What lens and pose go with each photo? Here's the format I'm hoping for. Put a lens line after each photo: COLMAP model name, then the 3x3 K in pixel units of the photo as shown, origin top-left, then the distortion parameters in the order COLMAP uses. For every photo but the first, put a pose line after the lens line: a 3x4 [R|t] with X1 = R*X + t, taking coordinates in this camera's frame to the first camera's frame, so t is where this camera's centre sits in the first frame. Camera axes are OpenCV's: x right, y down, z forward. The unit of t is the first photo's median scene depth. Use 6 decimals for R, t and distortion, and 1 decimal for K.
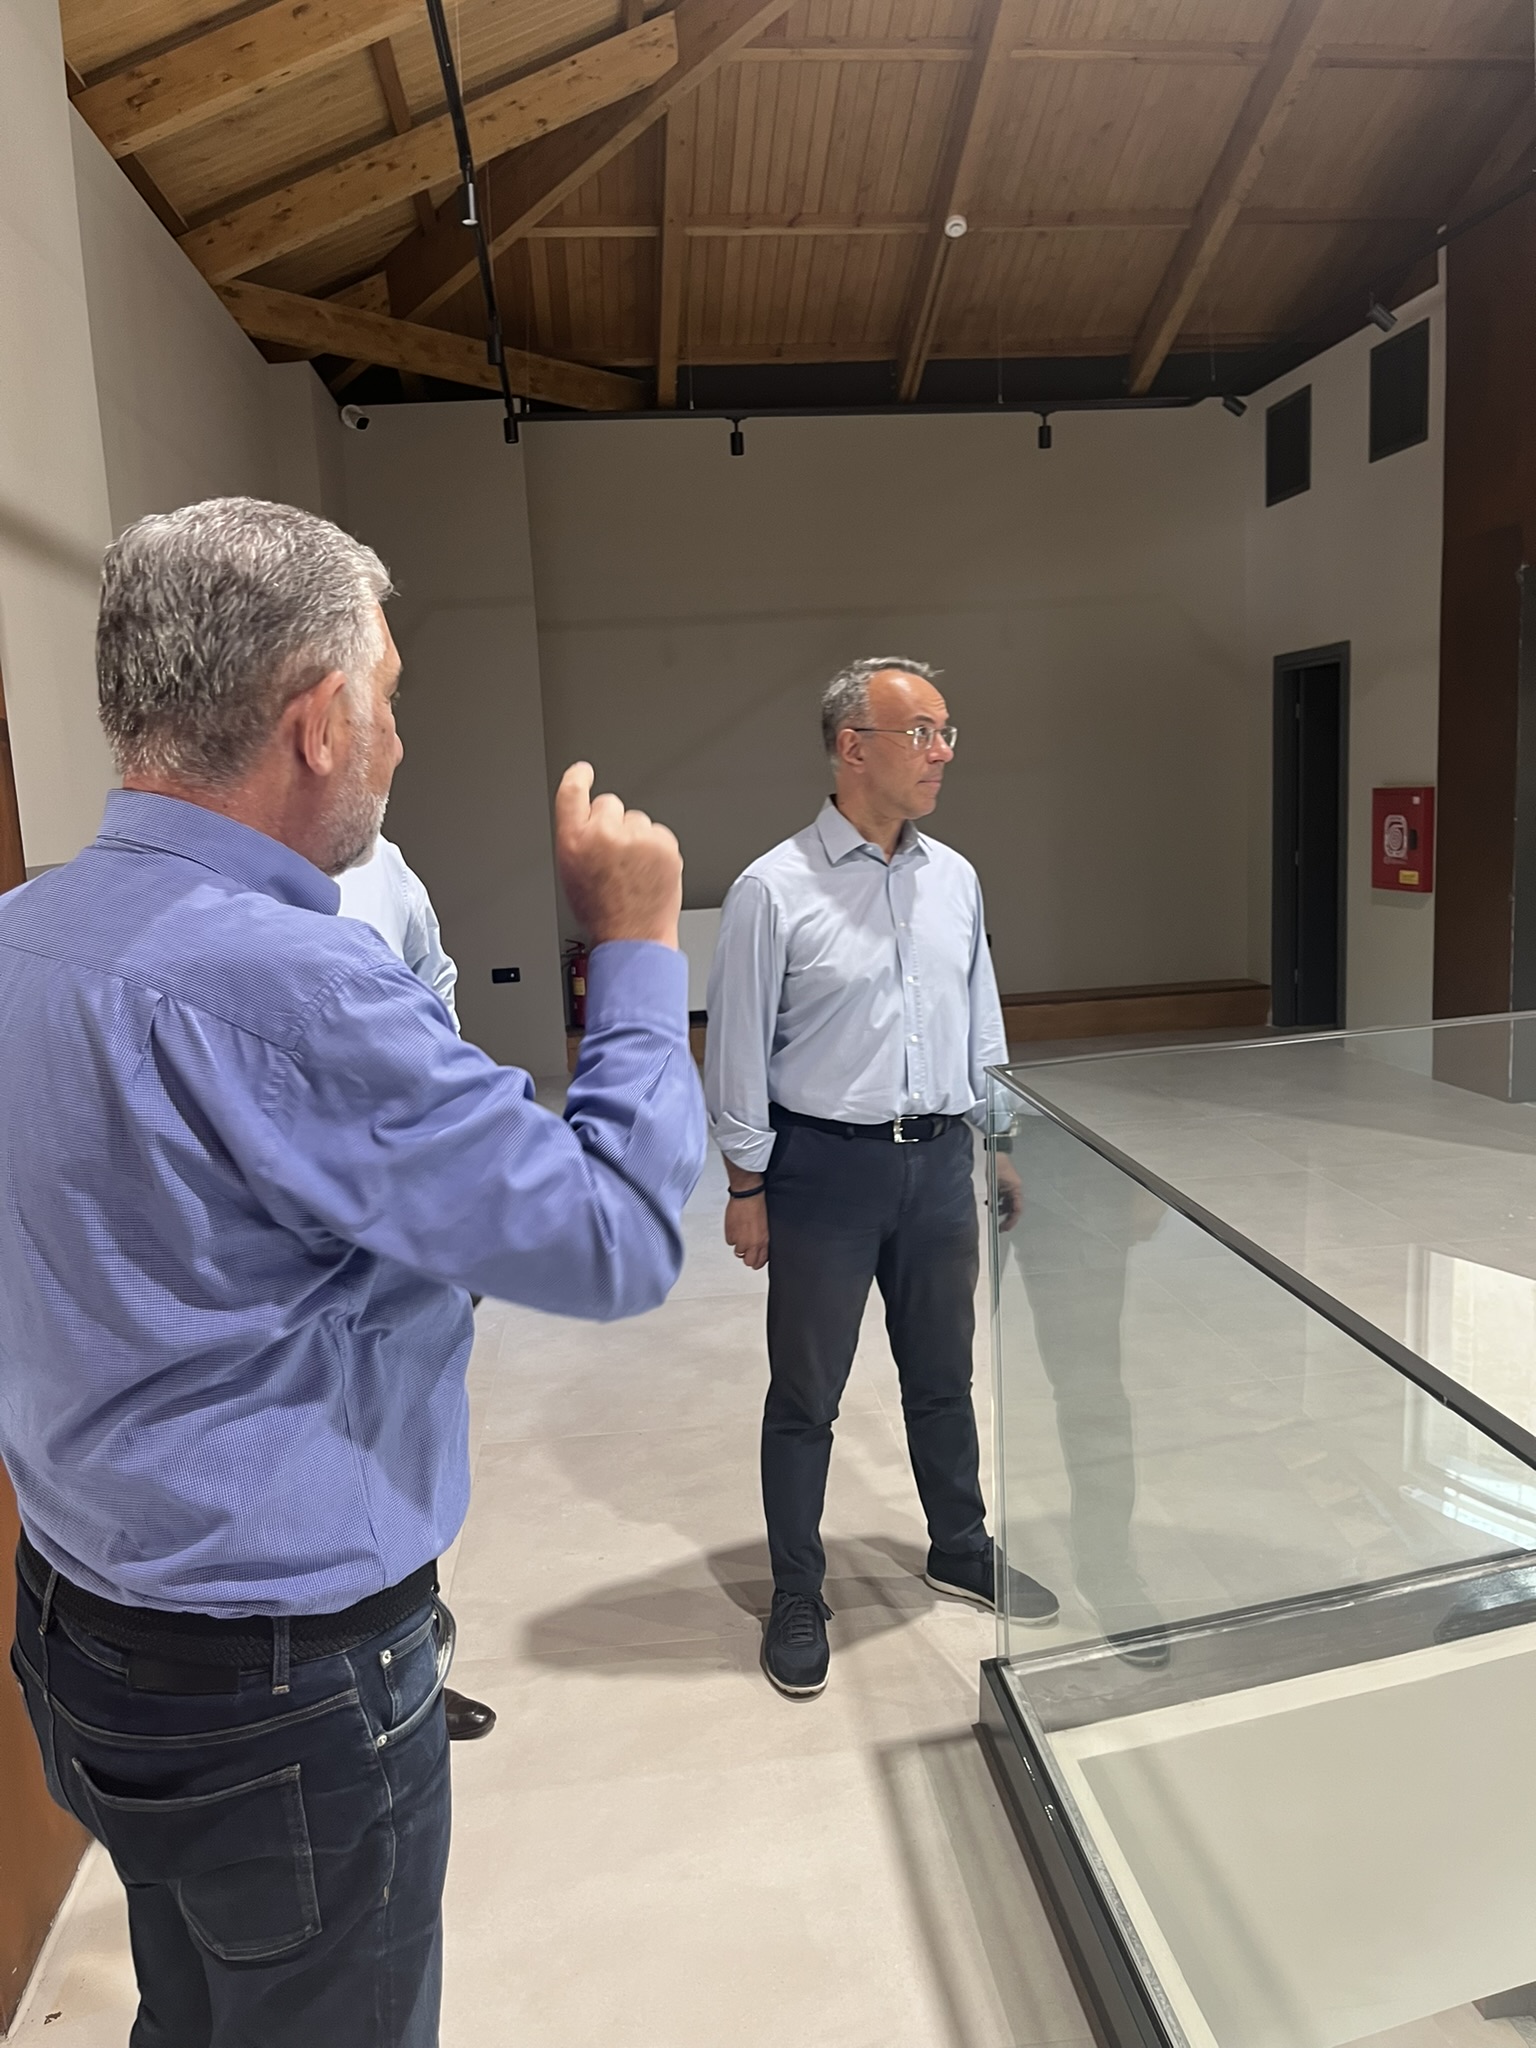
lens RADIAL K [[1615.0, 0, 758.3], [0, 1615.0, 1065.7], [0, 0, 1]] dist [0.040388, -0.060416]
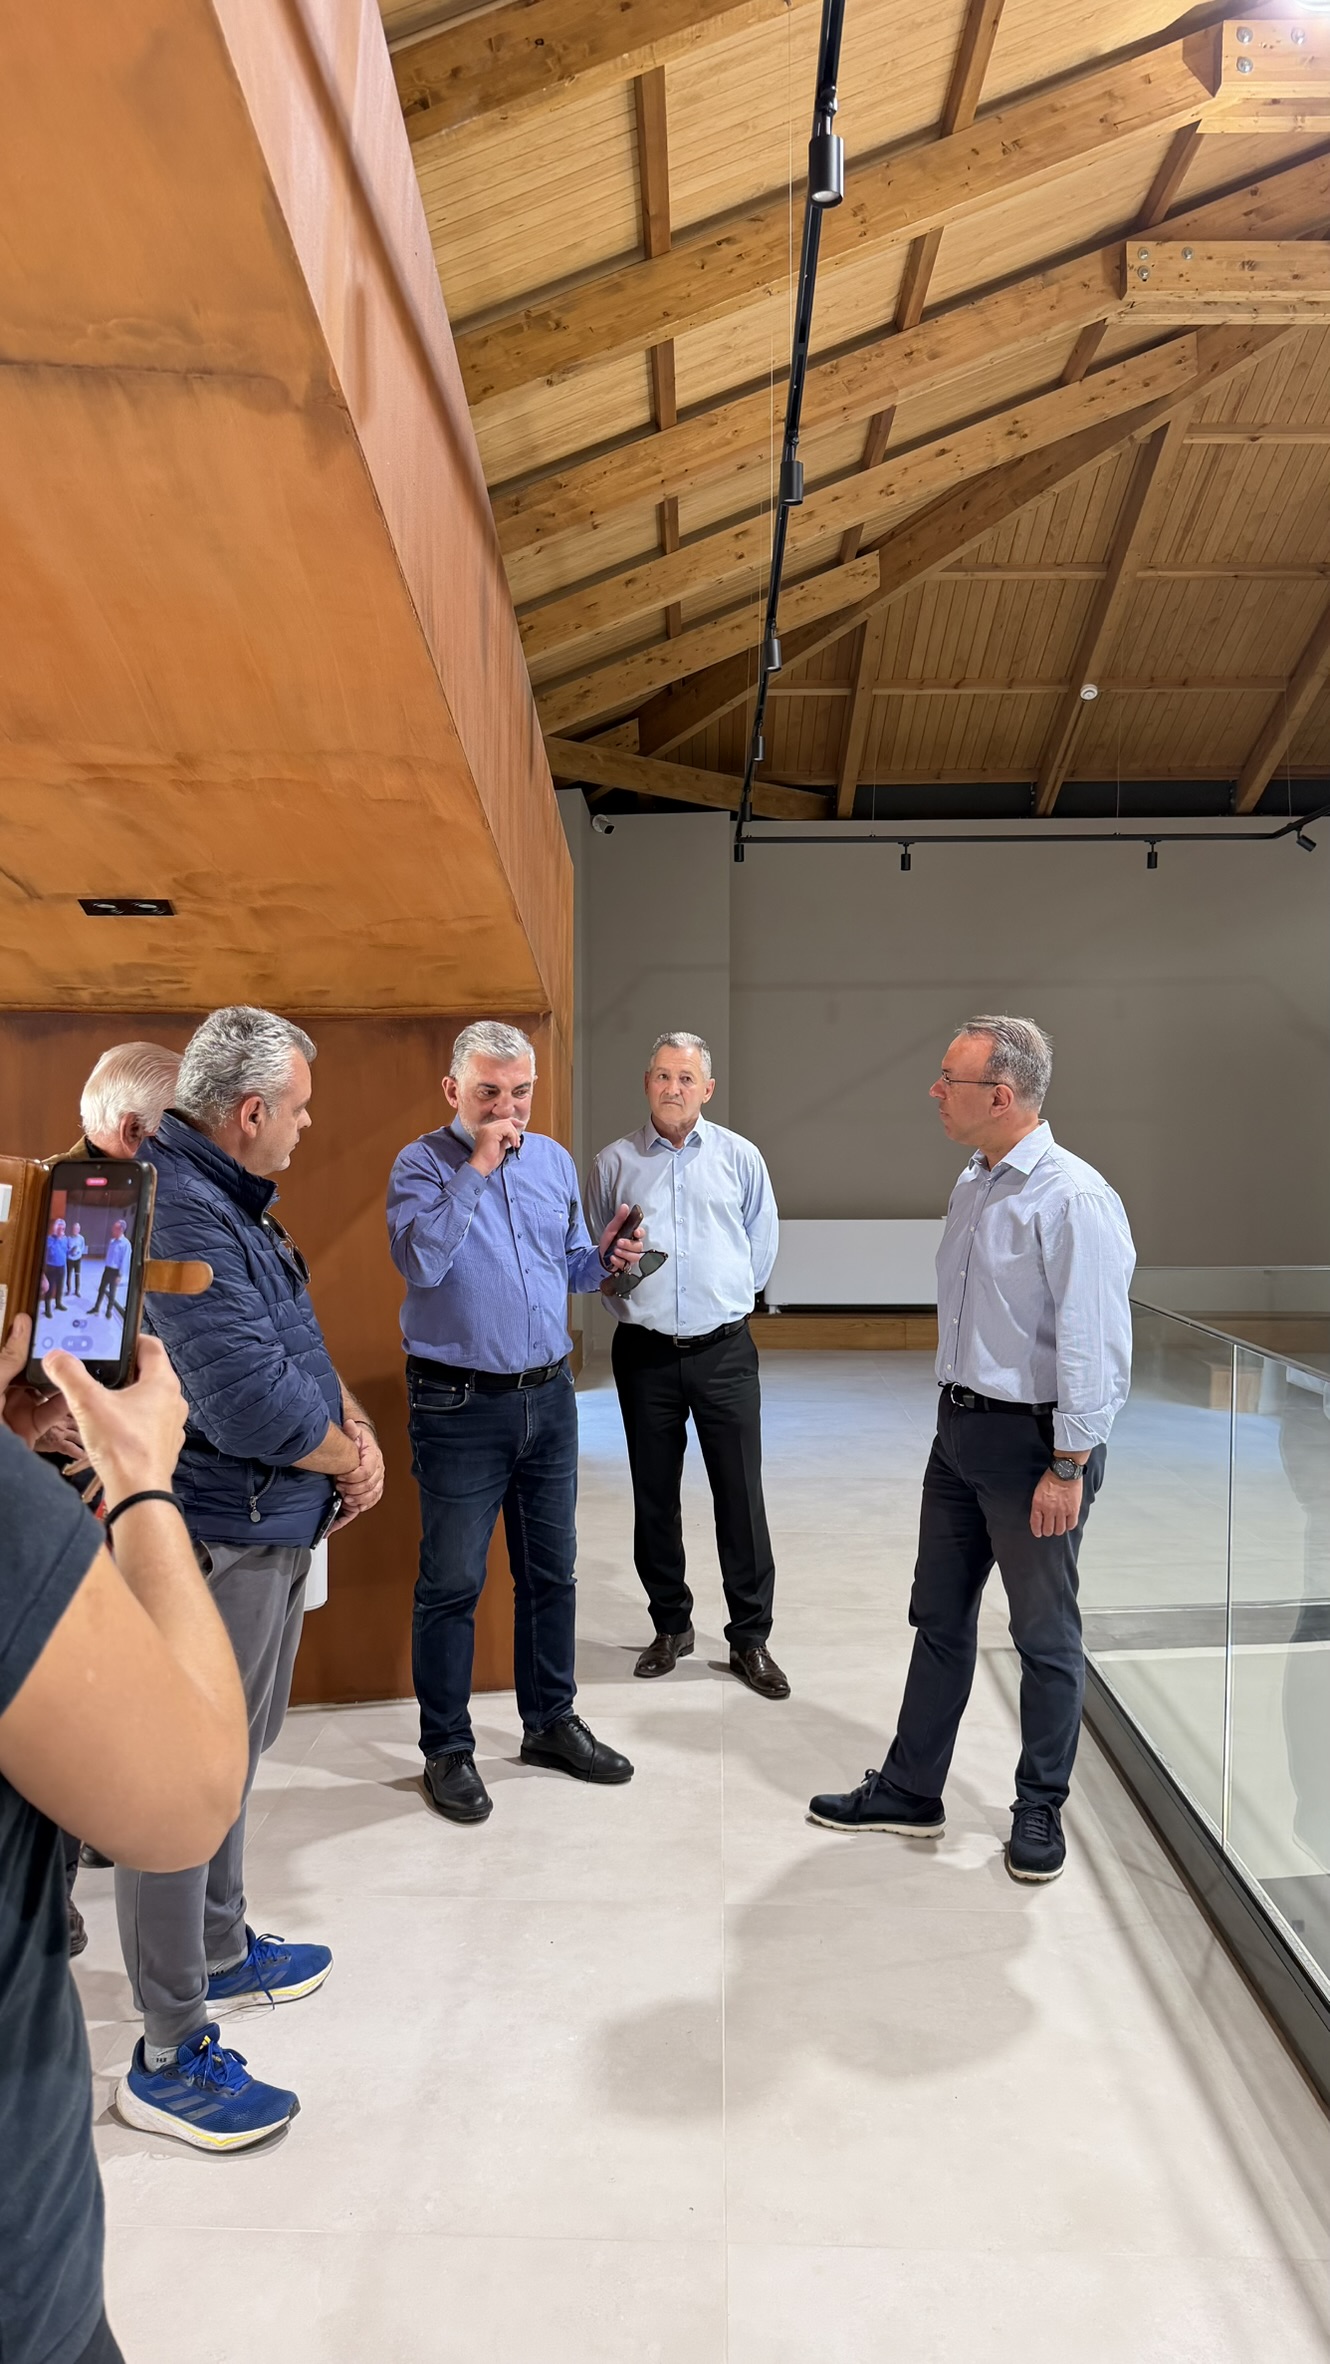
lens RADIAL K [[1719.2, 0, 653.2], [0, 1719.2, 1225.4], [0, 0, 1]] dist [0.044357, -0.047221]
pose [[0.990786, 0.057128, -0.122800, -0.028082], [-0.070445, 0.991761, -0.106990, 0.068767], [0.115676, 0.114655, 0.986648, -0.357158]]
